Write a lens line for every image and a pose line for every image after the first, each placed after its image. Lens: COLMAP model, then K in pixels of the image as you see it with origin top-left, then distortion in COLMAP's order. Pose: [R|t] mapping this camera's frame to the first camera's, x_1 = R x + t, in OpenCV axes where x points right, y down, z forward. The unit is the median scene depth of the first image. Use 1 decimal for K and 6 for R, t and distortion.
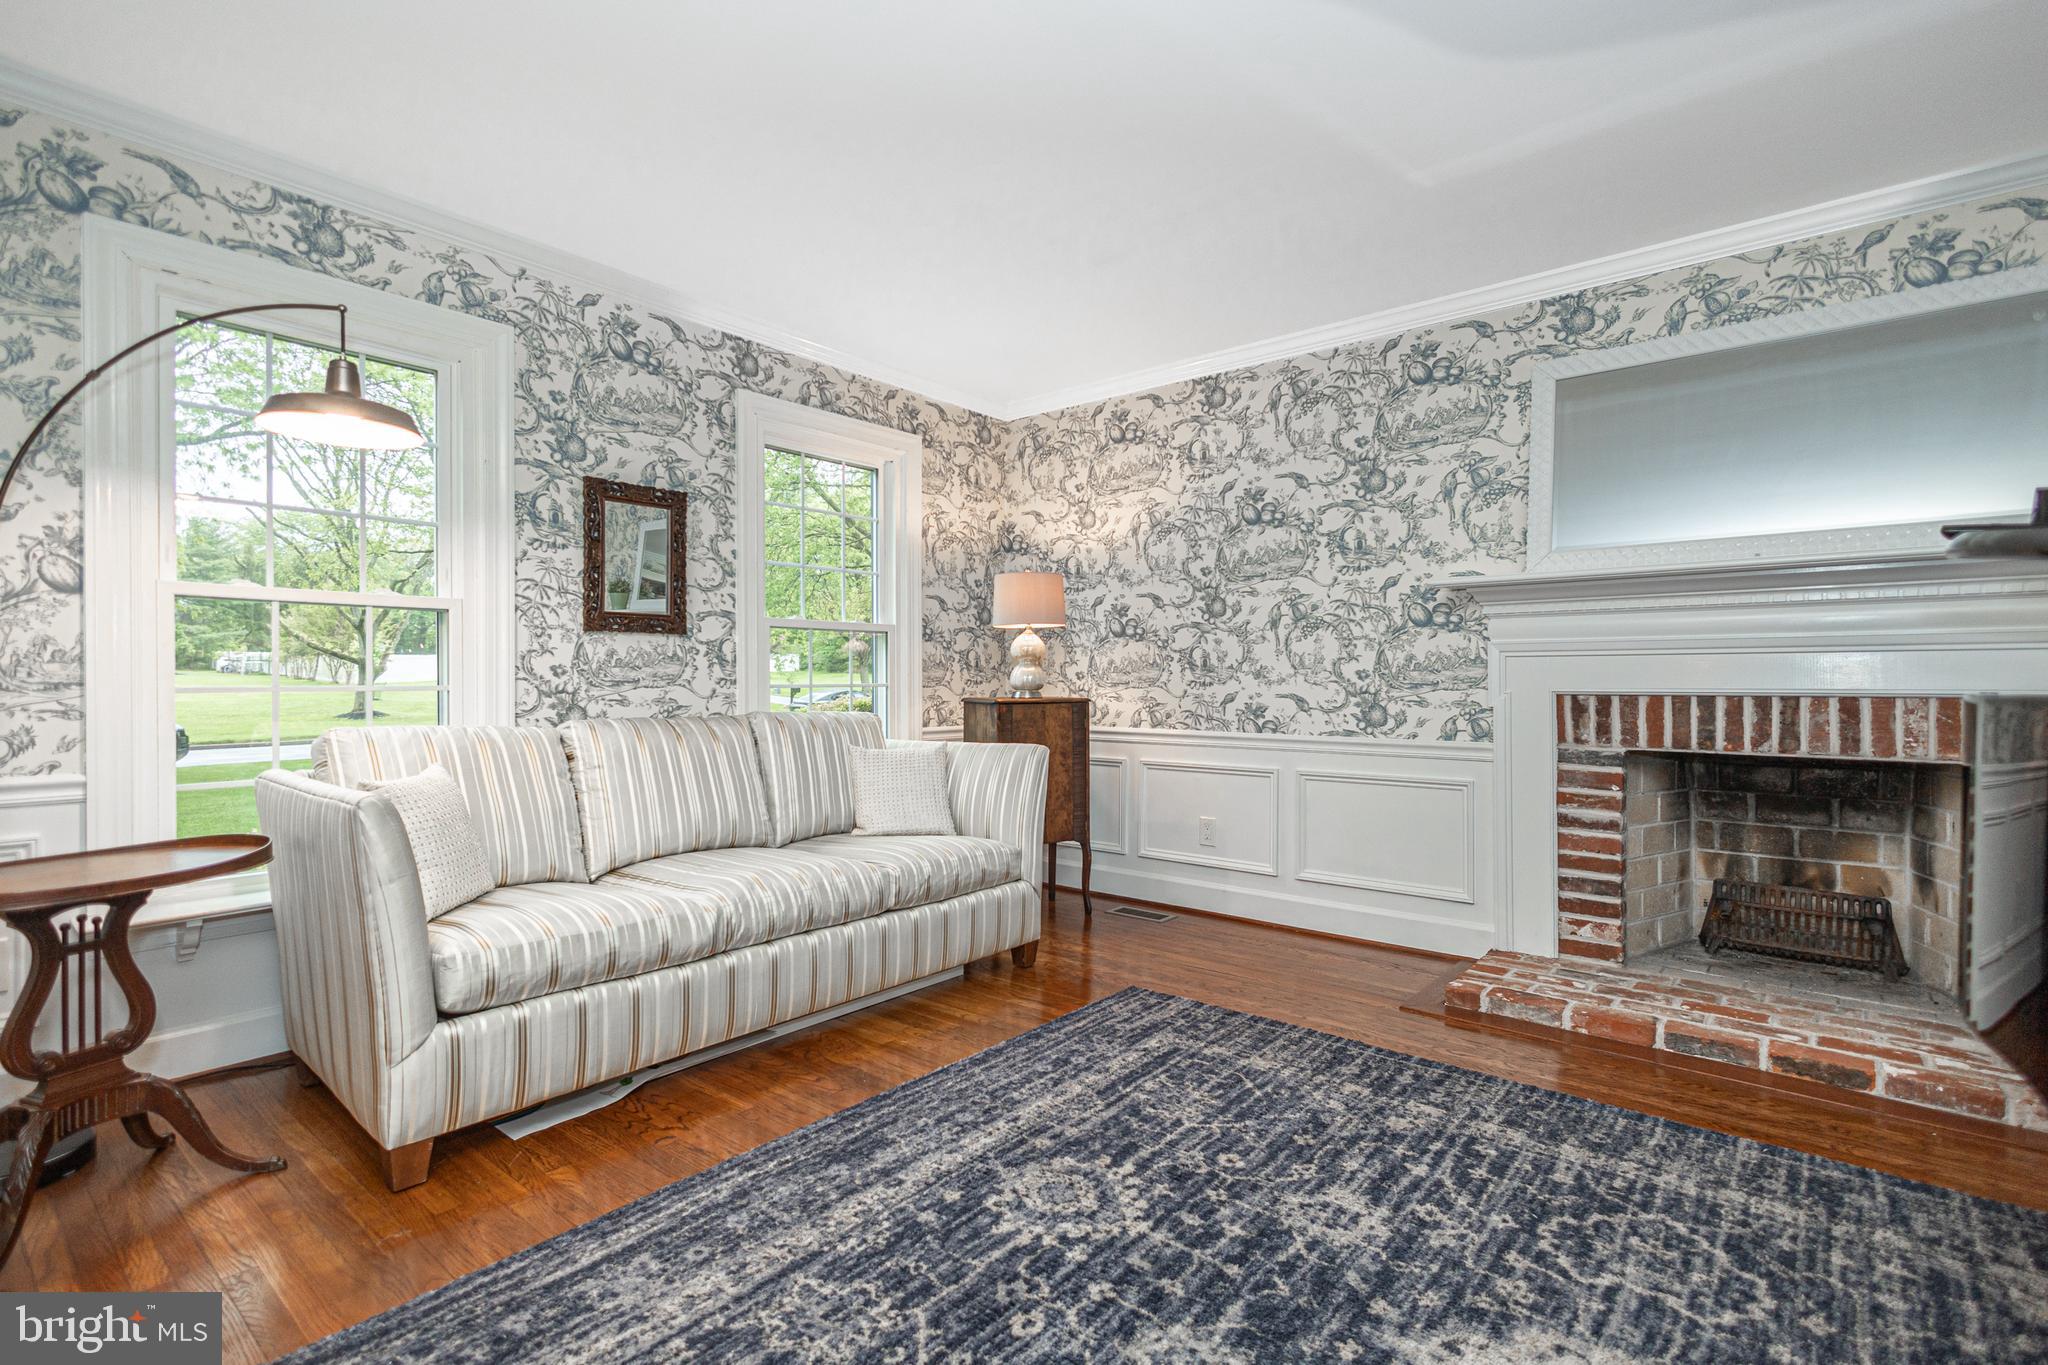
lens RADIAL K [[954.8, 0, 1049.6], [0, 954.8, 676.9], [0, 0, 1]] dist [0.002257, -0.000022]
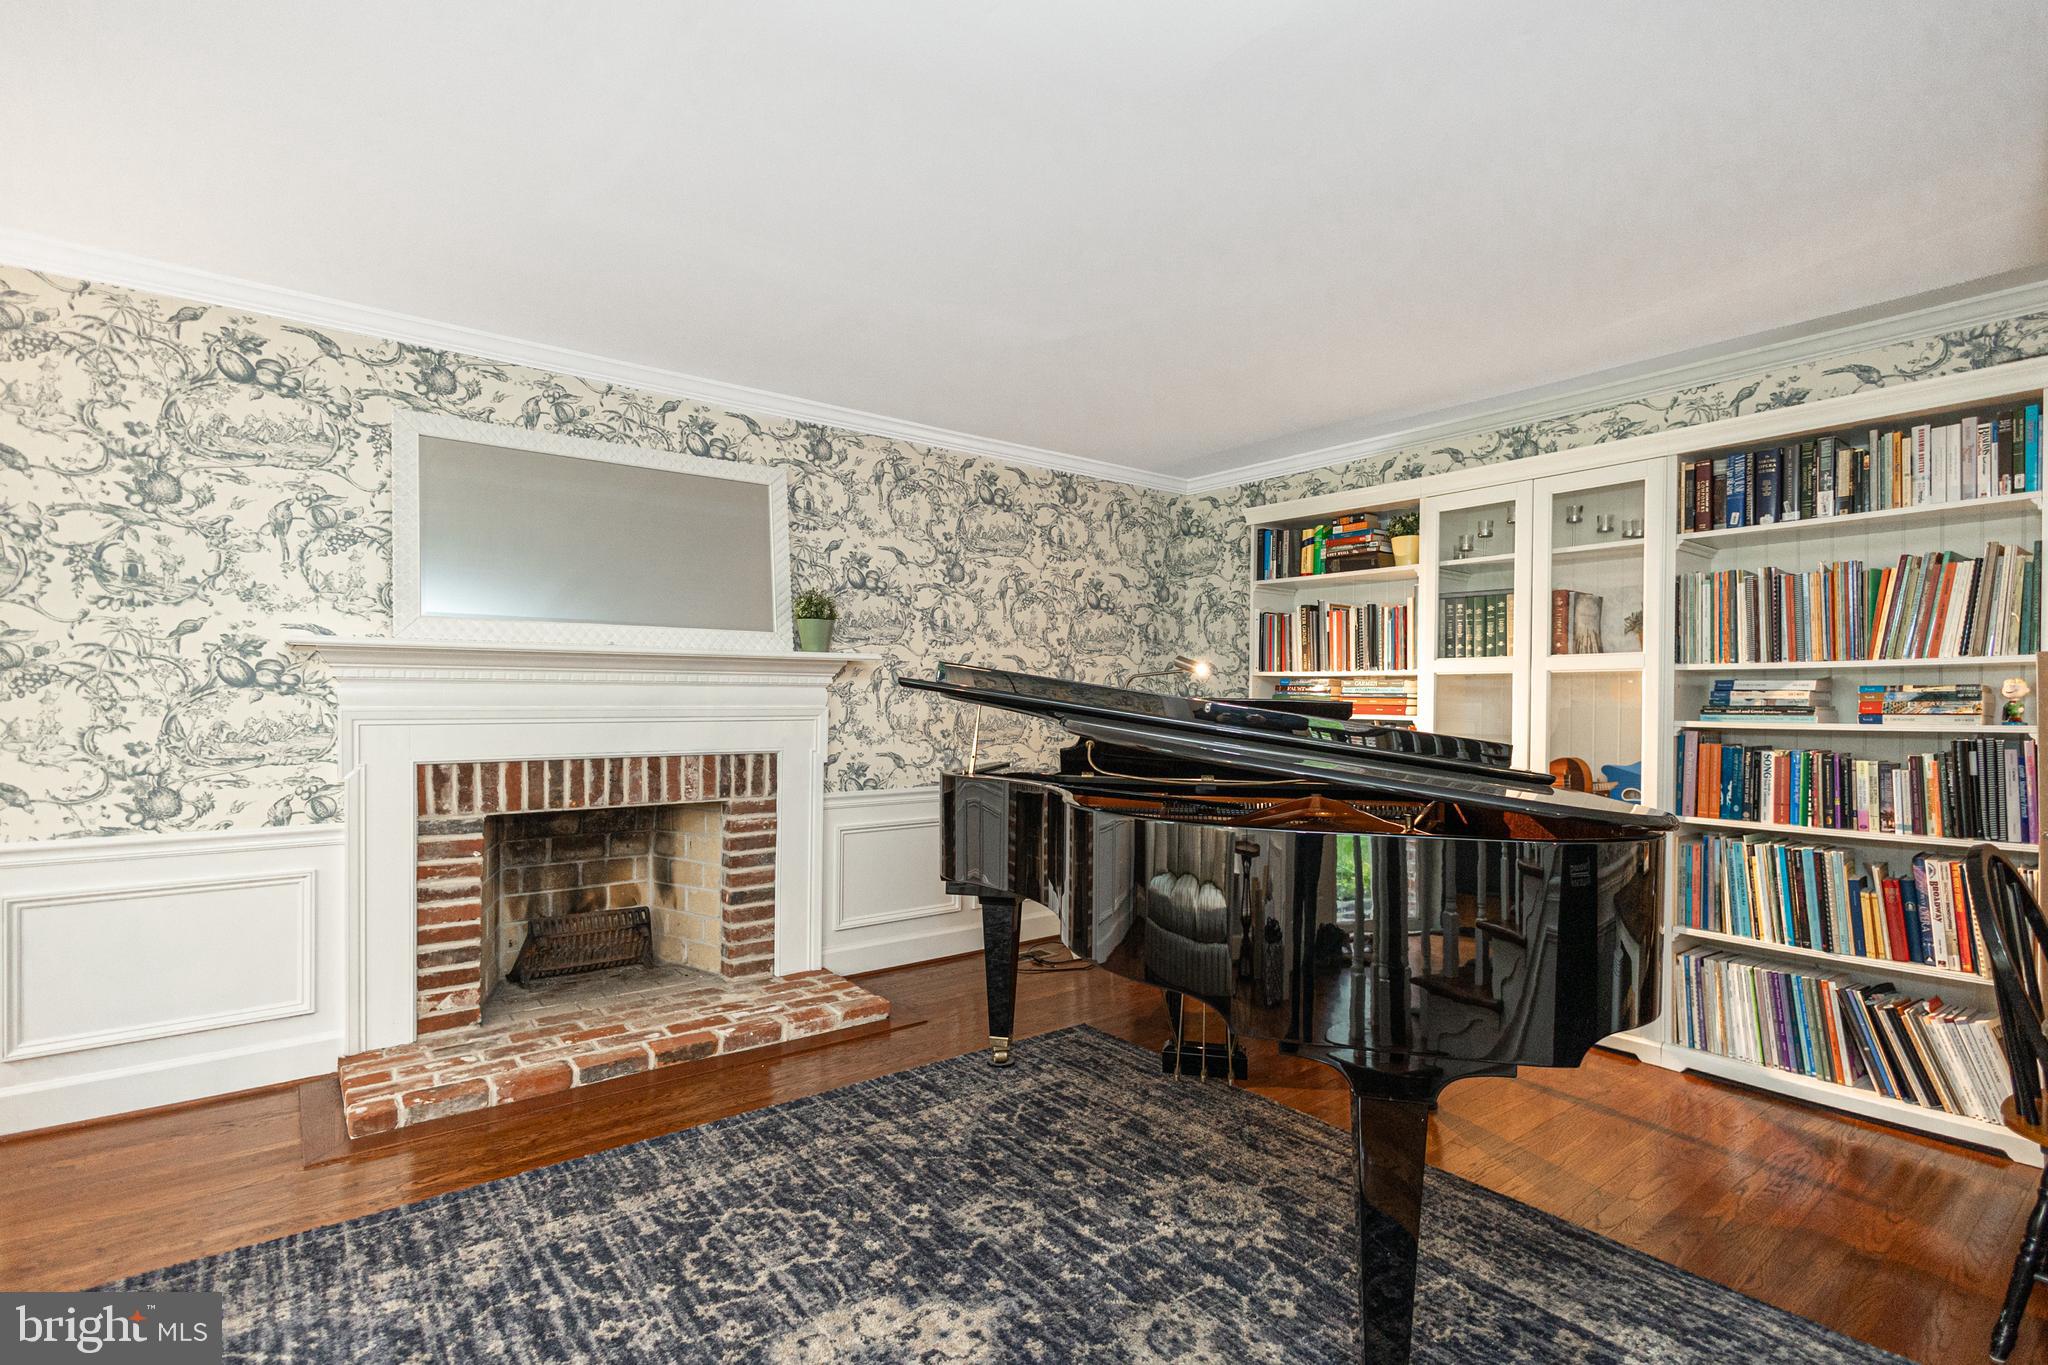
lens RADIAL K [[951.7, 0, 1024.3], [0, 951.7, 693.1], [0, 0, 1]] dist [0.000877, -0.000415]
pose [[0.220044, 0.005001, 0.975477, -0.272818], [-0.013675, 0.999904, -0.002041, -0.061620], [-0.975394, -0.012891, 0.220091, 0.207126]]
